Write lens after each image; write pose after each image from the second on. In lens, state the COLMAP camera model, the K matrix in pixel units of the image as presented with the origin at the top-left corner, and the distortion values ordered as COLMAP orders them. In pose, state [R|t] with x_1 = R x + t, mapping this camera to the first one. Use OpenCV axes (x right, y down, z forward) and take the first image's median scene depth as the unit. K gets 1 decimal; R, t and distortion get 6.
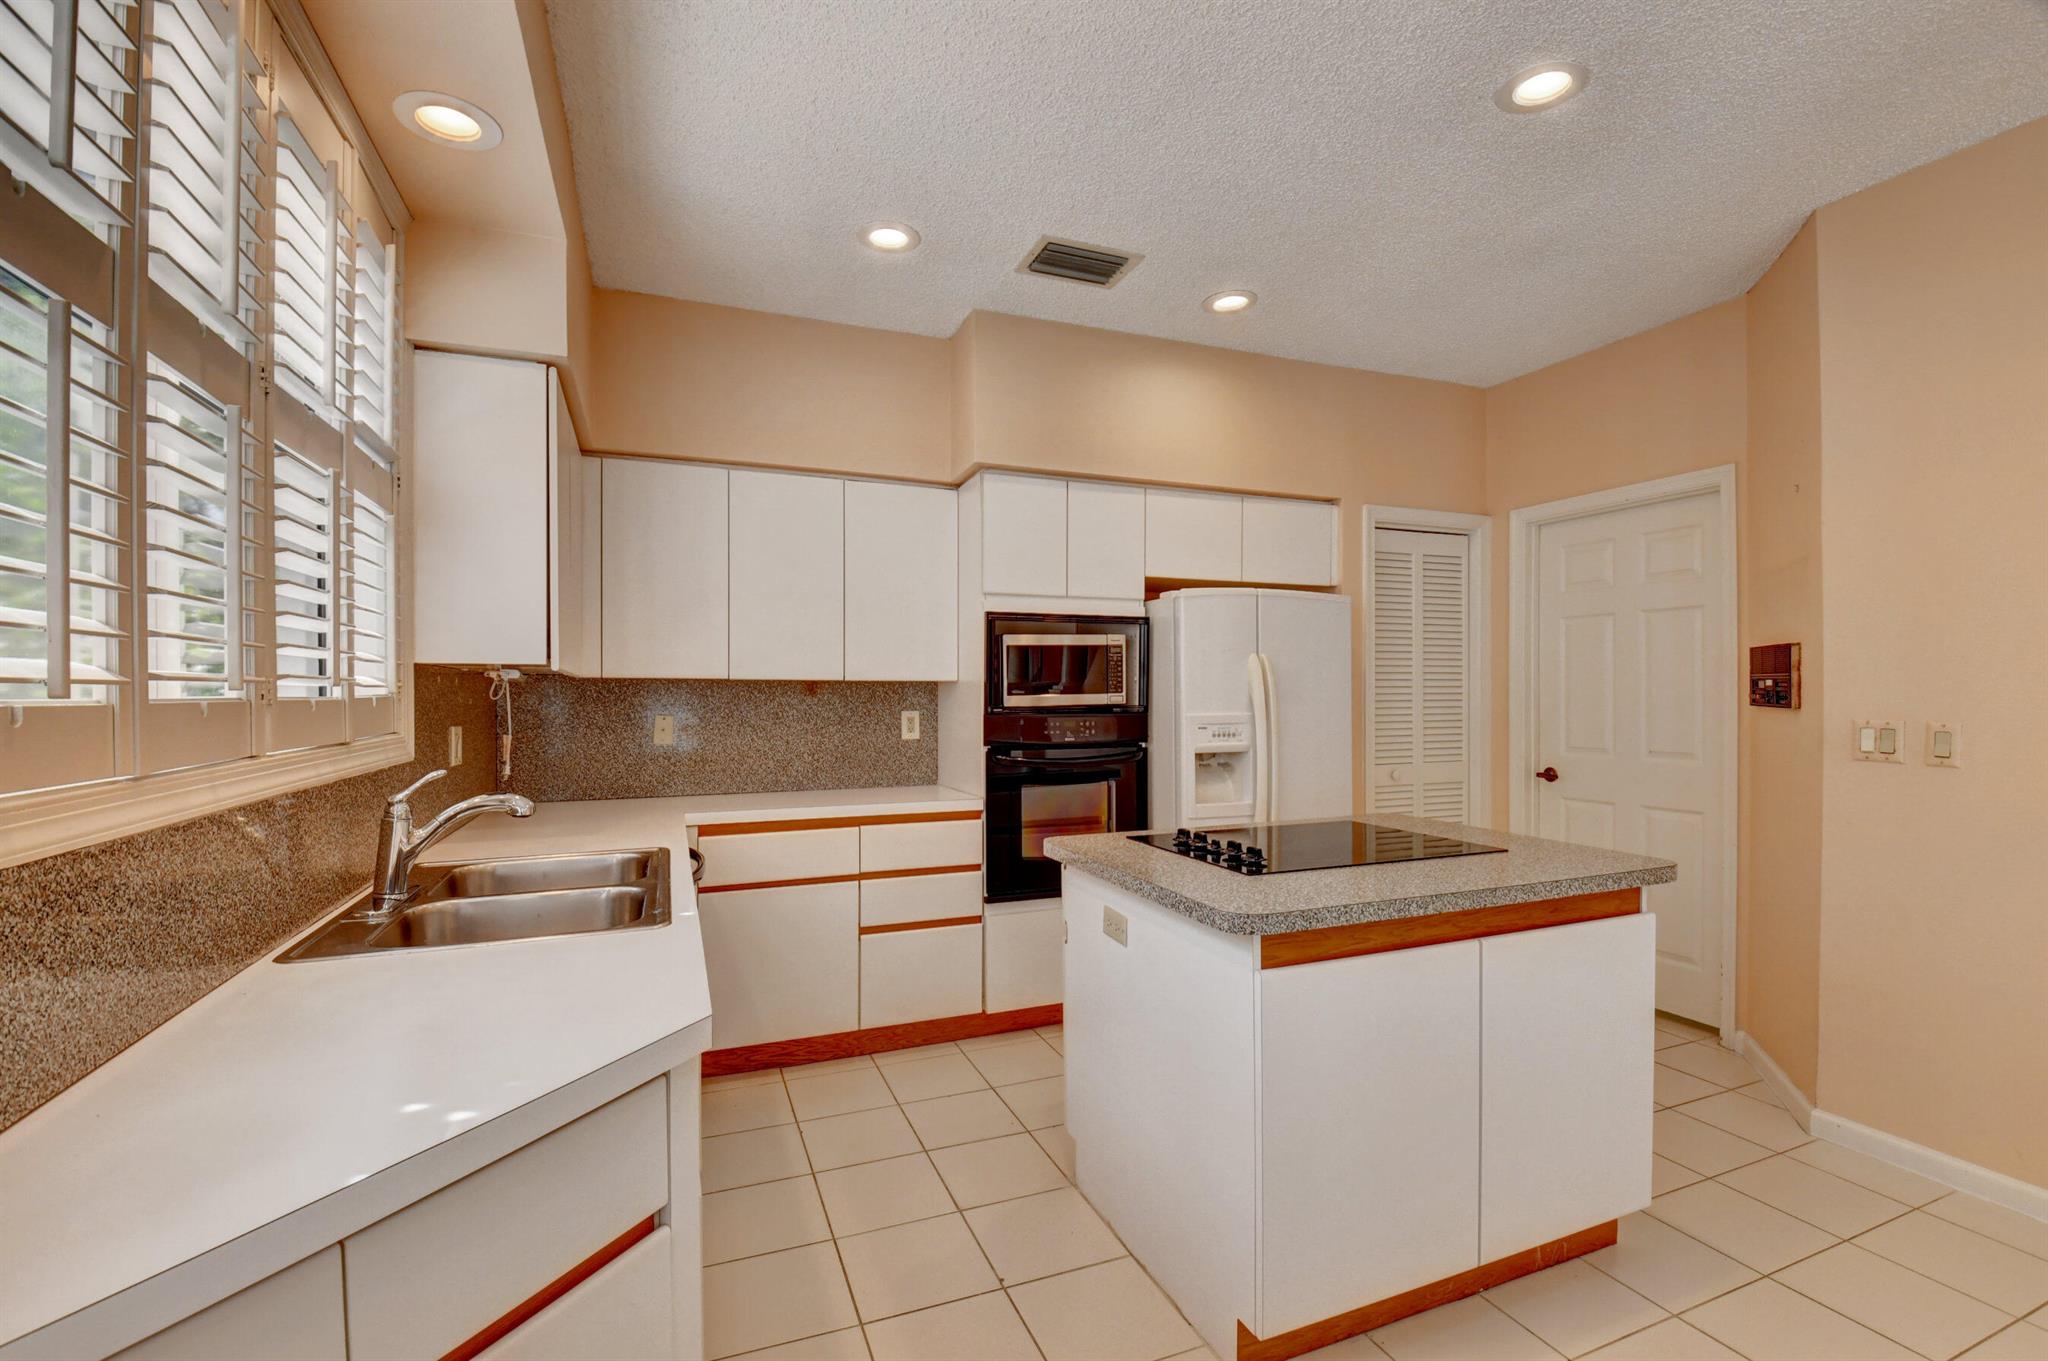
lens RADIAL K [[900.6, 0, 1009.9], [0, 900.6, 700.8], [0, 0, 1]] dist [-0.001544, -0.015317]
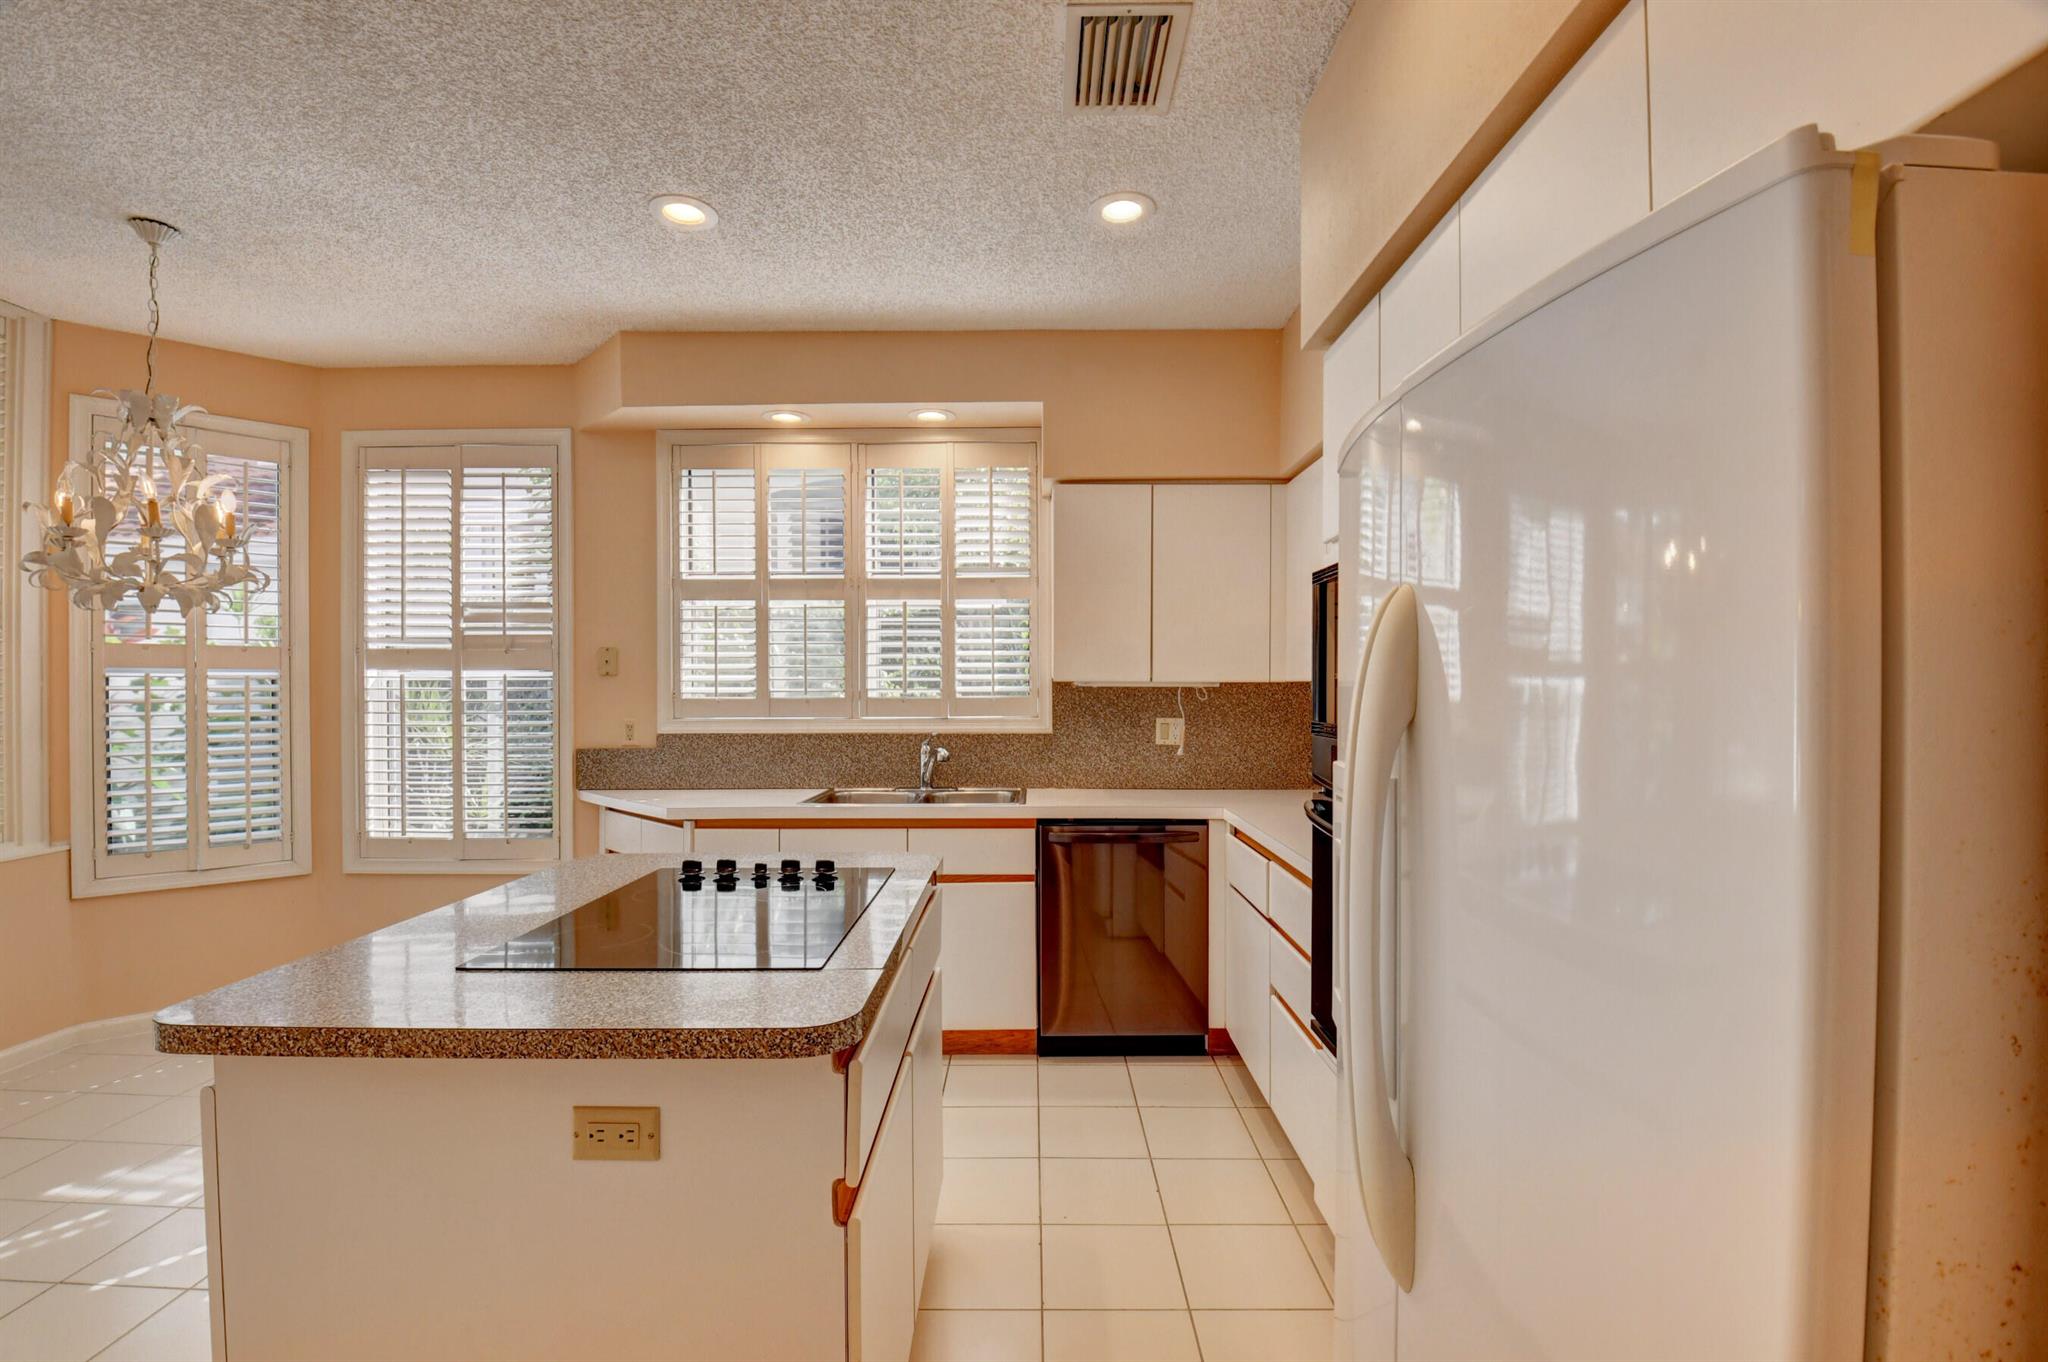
lens RADIAL K [[900.6, 0, 1033.0], [0, 900.6, 694.2], [0, 0, 1]] dist [-0.001544, -0.015317]
pose [[-0.369589, 0.007452, -0.929165, 0.629301], [-0.007108, 0.999916, 0.010847, -0.018474], [0.929168, 0.010614, -0.369505, 1.029978]]
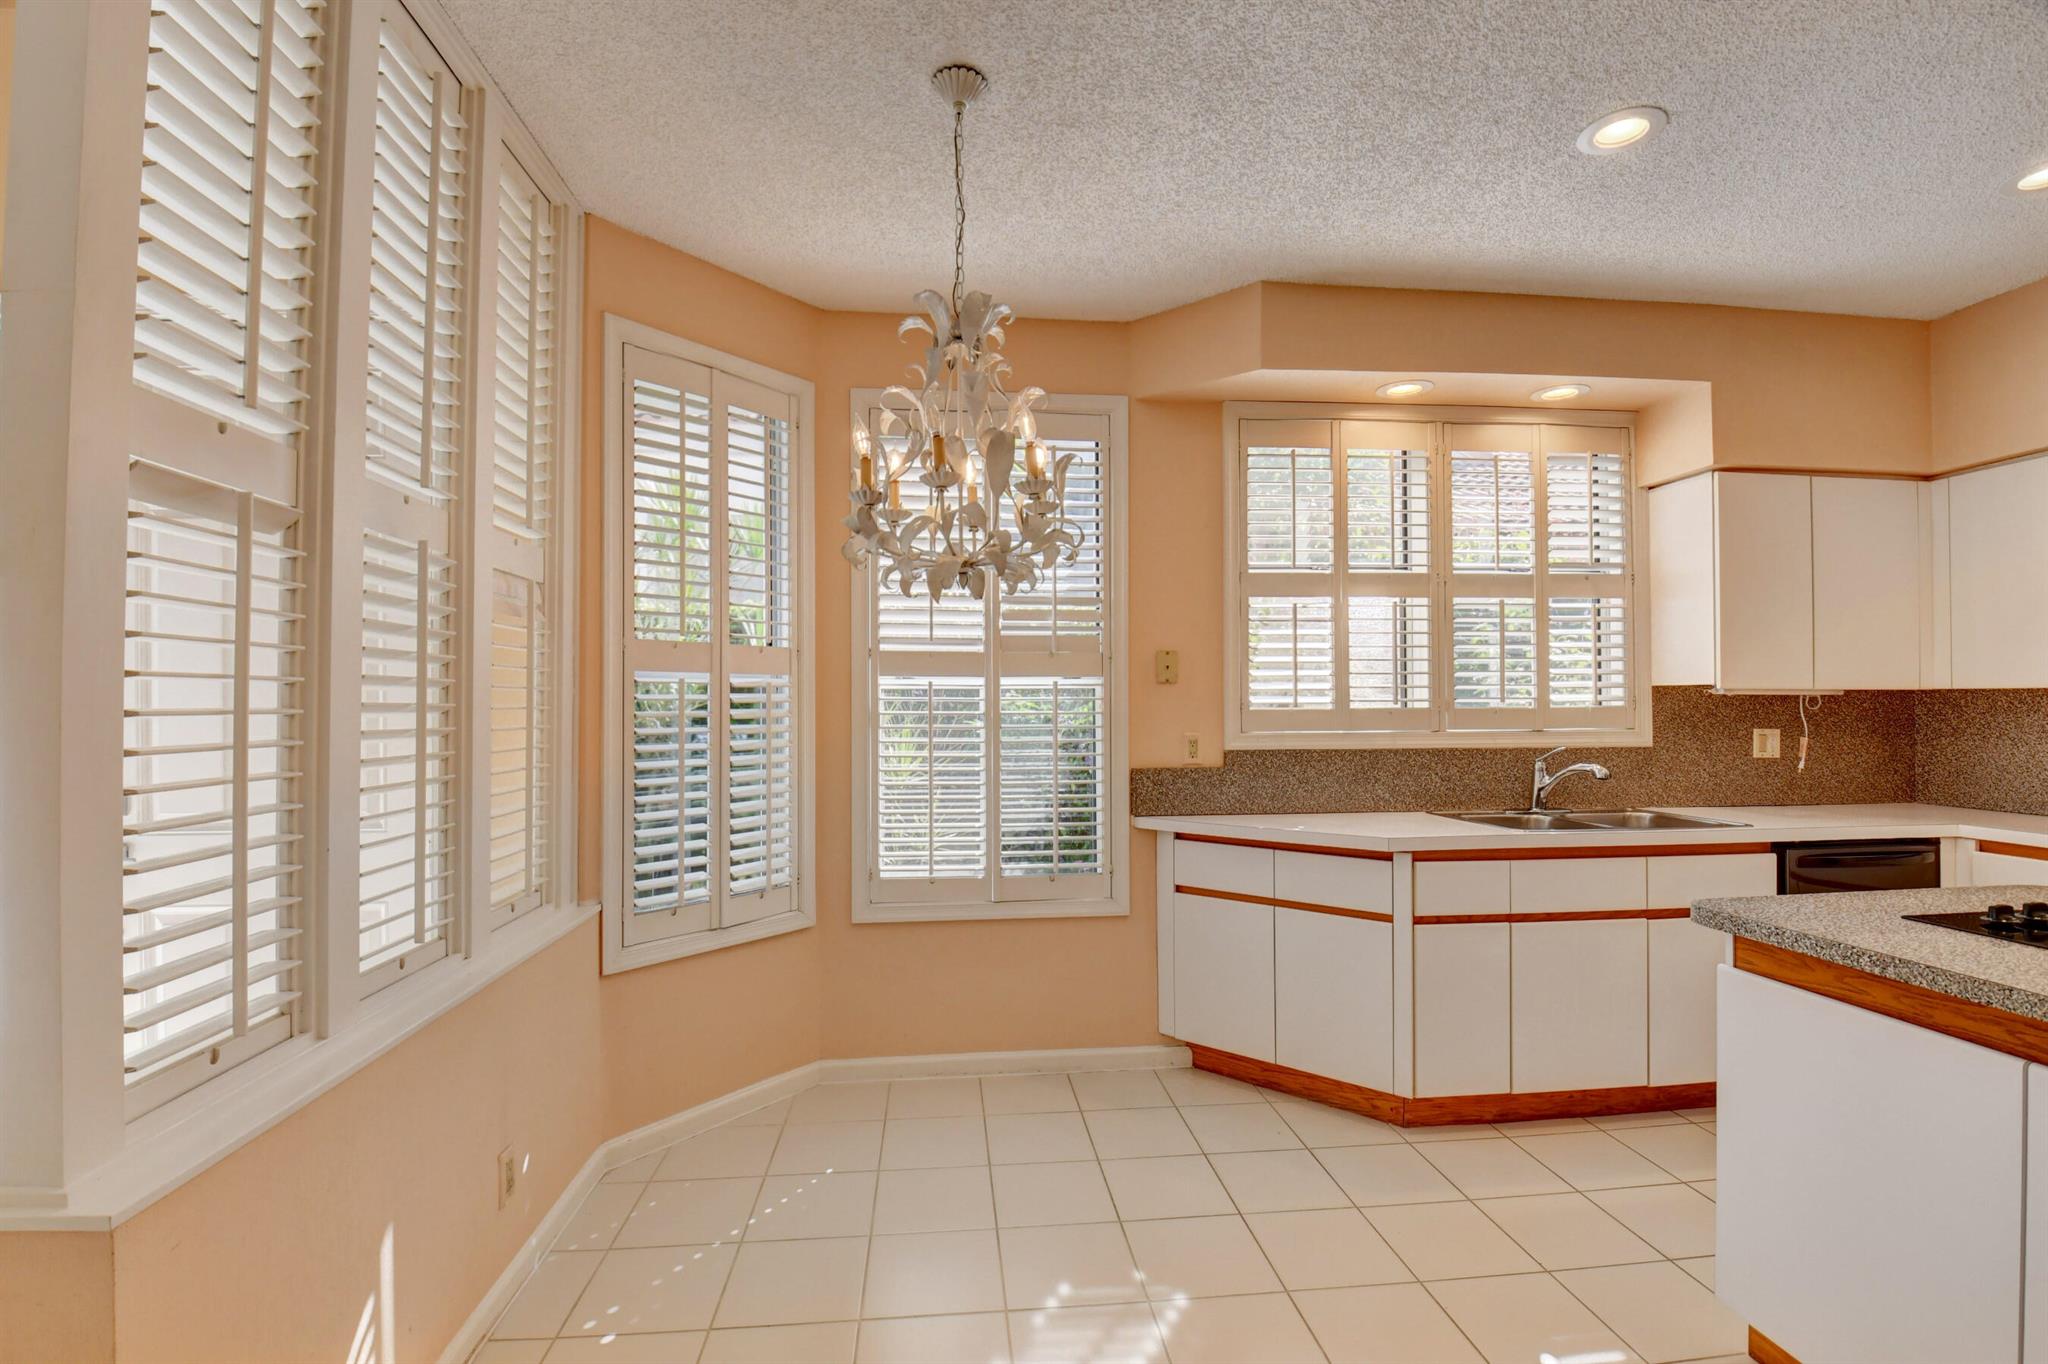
lens RADIAL K [[900.6, 0, 1023.2], [0, 900.6, 695.8], [0, 0, 1]] dist [-0.001544, -0.015317]
pose [[-0.276327, -0.004152, -0.961055, 0.752755], [-0.005364, 0.999982, -0.002778, -0.008667], [0.961049, 0.004388, -0.276344, 0.231999]]
